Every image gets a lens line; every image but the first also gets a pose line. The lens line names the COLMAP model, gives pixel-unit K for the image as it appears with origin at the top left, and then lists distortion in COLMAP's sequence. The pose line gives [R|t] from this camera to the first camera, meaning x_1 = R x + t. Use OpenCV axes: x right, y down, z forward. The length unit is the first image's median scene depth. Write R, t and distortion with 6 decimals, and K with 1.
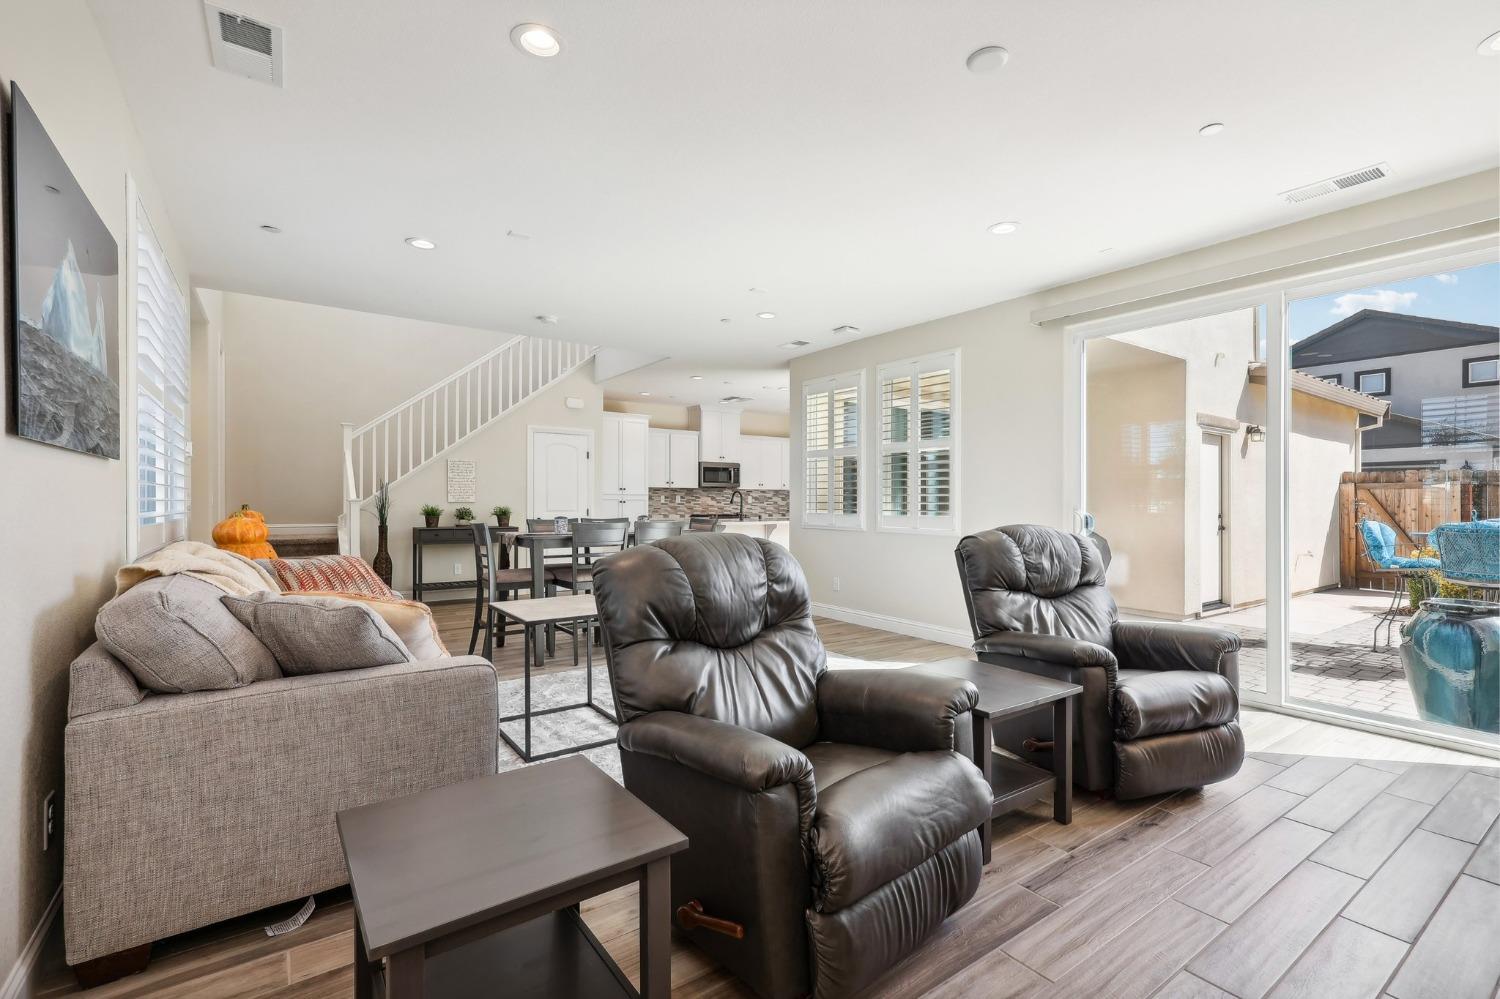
lens RADIAL K [[666.7, 0, 750.0], [0, 666.7, 499.5], [0, 0, 1]] dist [-0.000726, 0.000061]
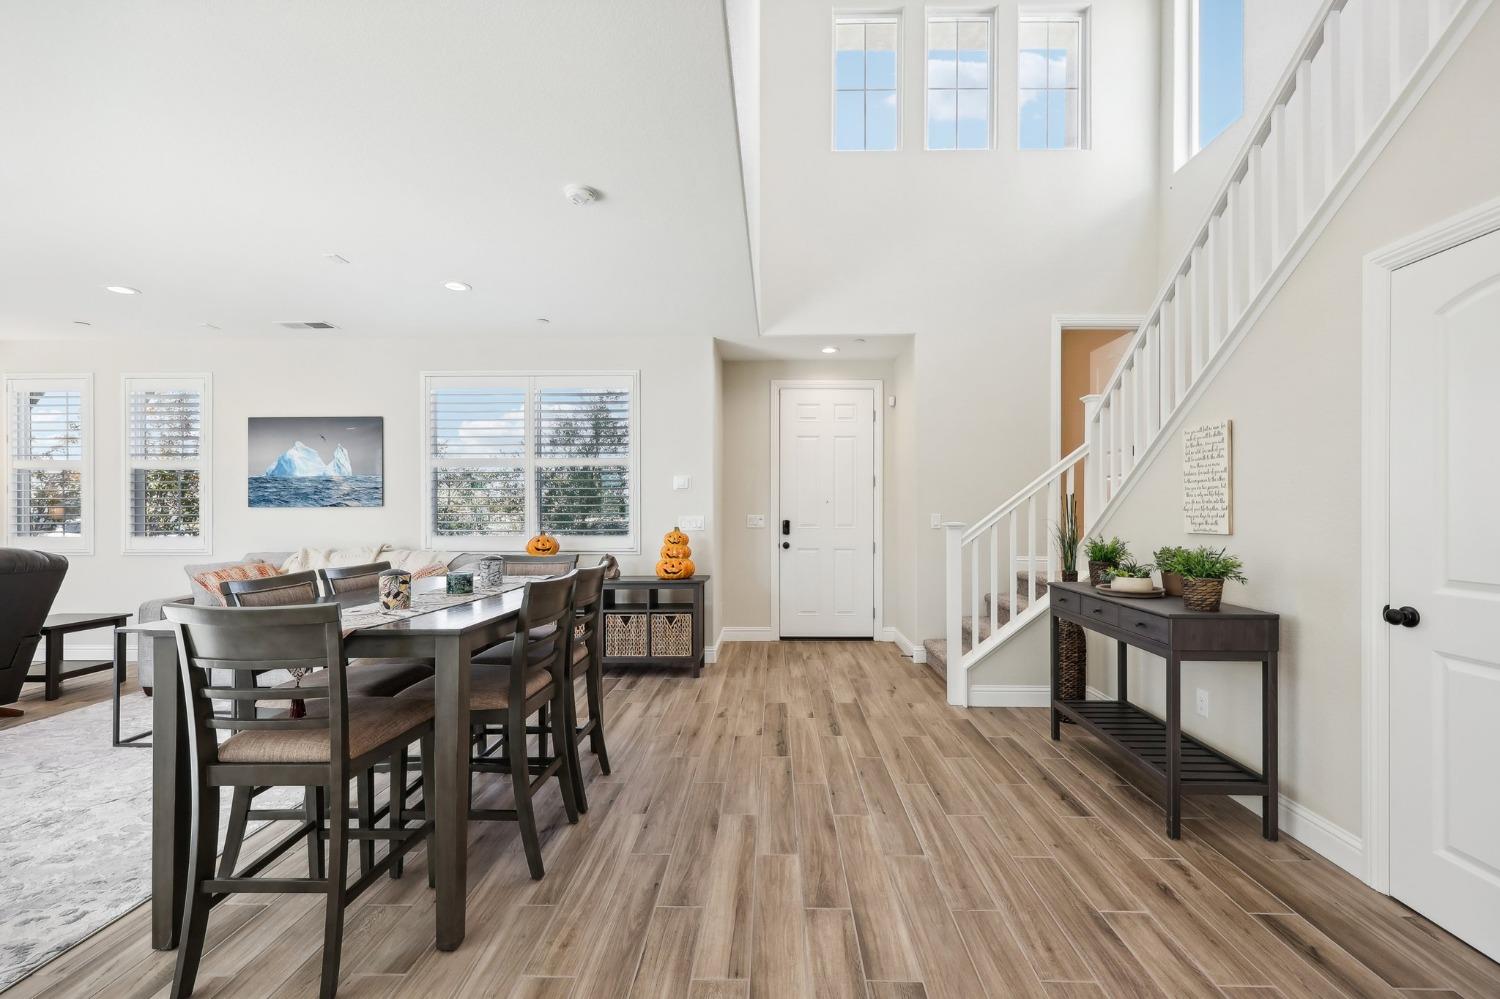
lens RADIAL K [[624.3, 0, 762.9], [0, 624.3, 510.1], [0, 0, 1]] dist [0.000356, 0.000284]
pose [[-0.586282, -0.004621, -0.810094, 0.013429], [0.001155, 0.999978, -0.006540, -0.006919], [0.810106, -0.004769, -0.586264, 0.903254]]
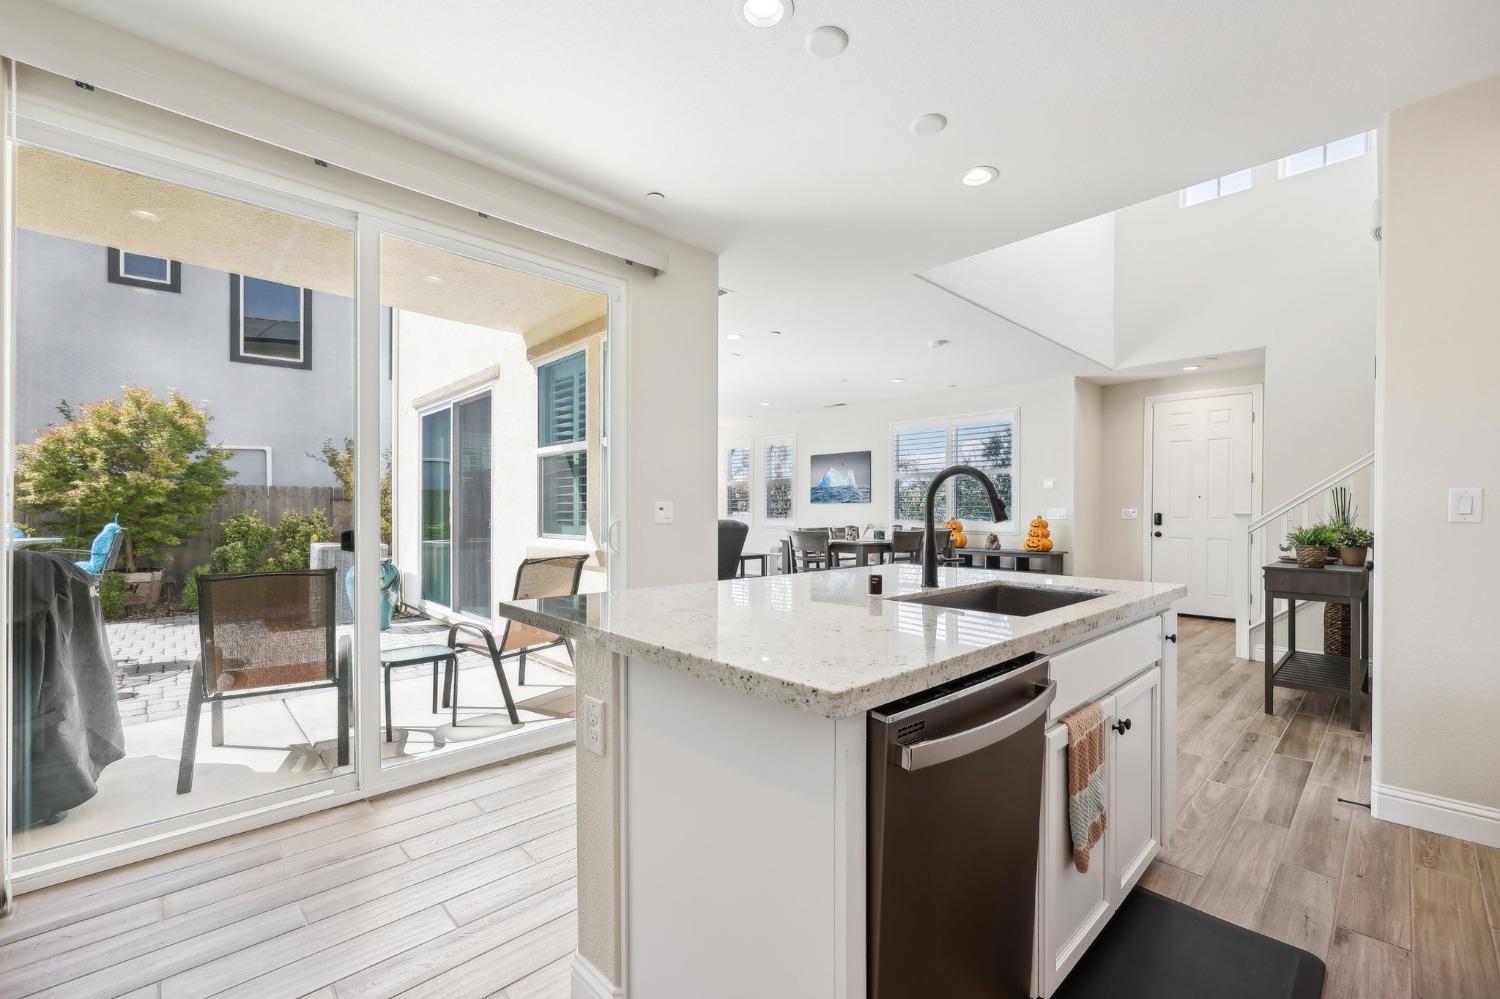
lens RADIAL K [[624.6, 0, 753.7], [0, 624.6, 504.0], [0, 0, 1]] dist [0.011049, -0.000086]
pose [[-0.988191, -0.010067, -0.152899, 0.091975], [-0.008042, 0.999872, -0.013855, 0.003488], [0.153019, -0.012462, -0.988145, 1.251709]]
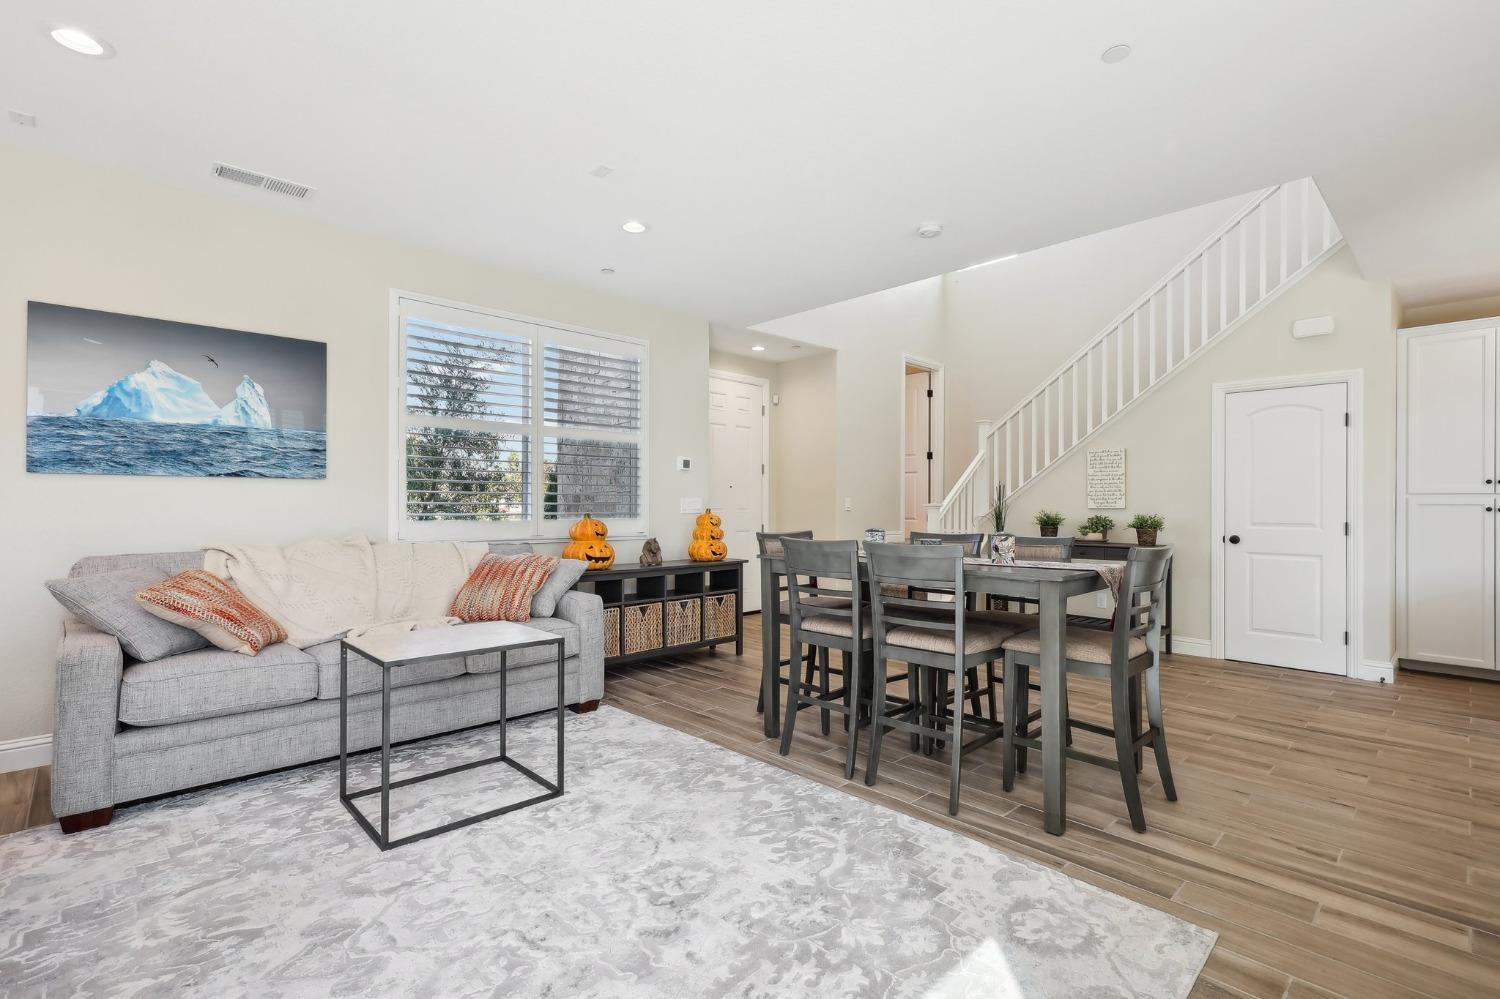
lens RADIAL K [[688.6, 0, 758.7], [0, 688.6, 502.3], [0, 0, 1]] dist [0.005532, 0.000330]
pose [[0.158253, -0.005639, -0.987382, 0.218069], [-0.001706, 0.999981, -0.005984, 0.002444], [0.987397, 0.002632, 0.158241, 0.460810]]
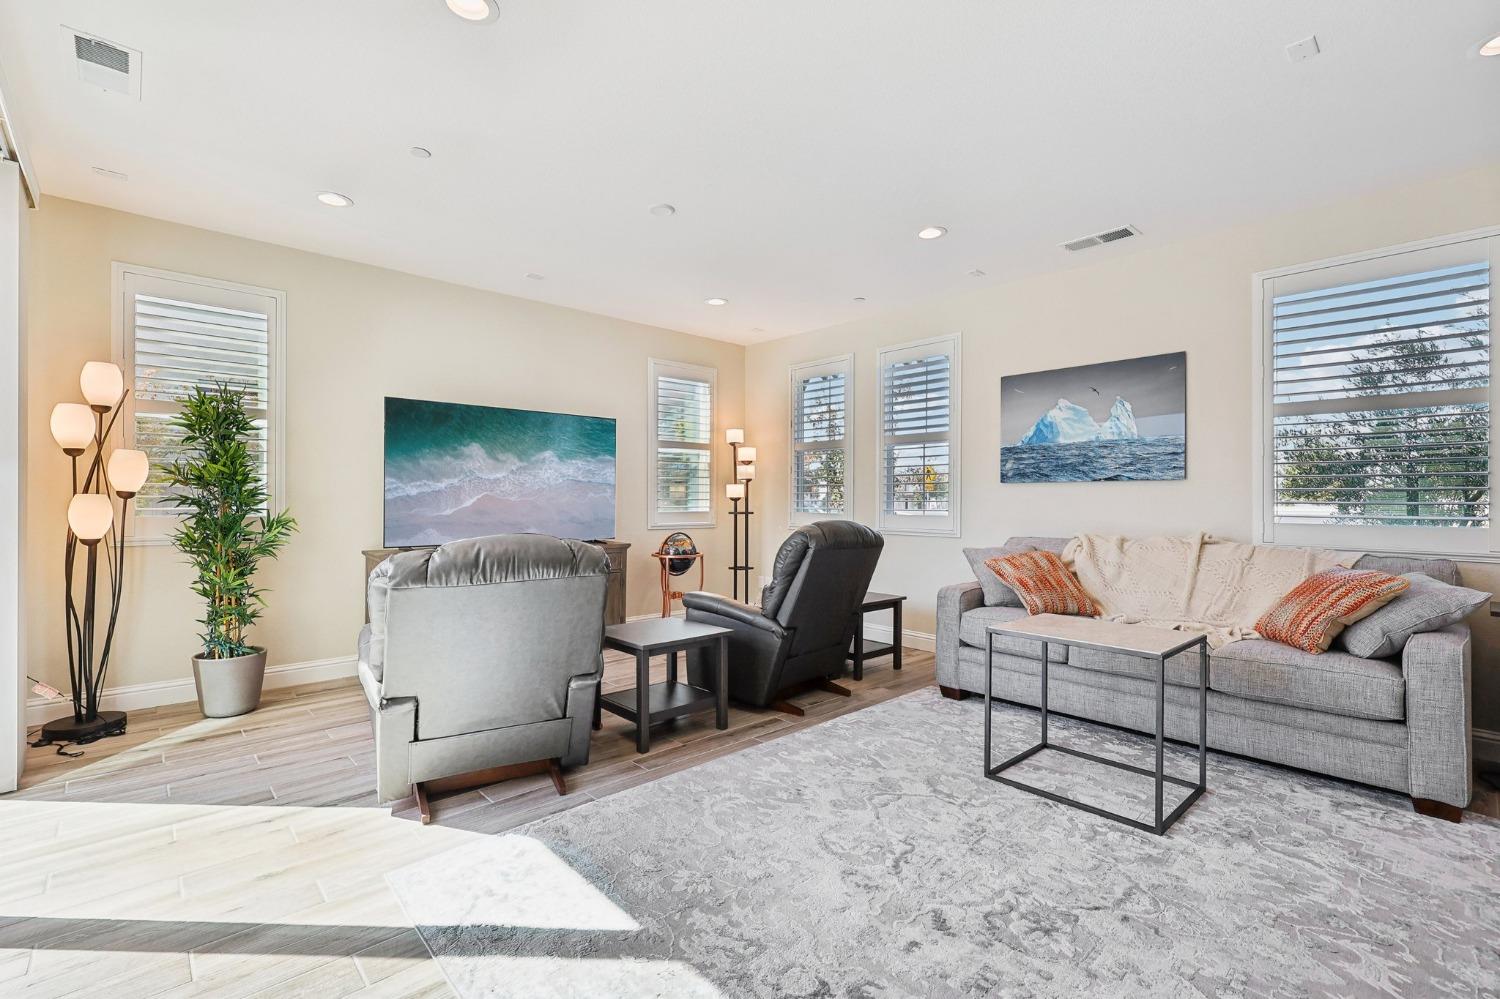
lens RADIAL K [[666.7, 0, 750.0], [0, 666.7, 499.5], [0, 0, 1]] dist [-0.000726, 0.000061]
pose [[-0.990301, -0.004073, -0.138882, 0.094839], [-0.004181, 0.999991, 0.000485, 0.000005], [0.138878, 0.001061, -0.990309, 0.662018]]
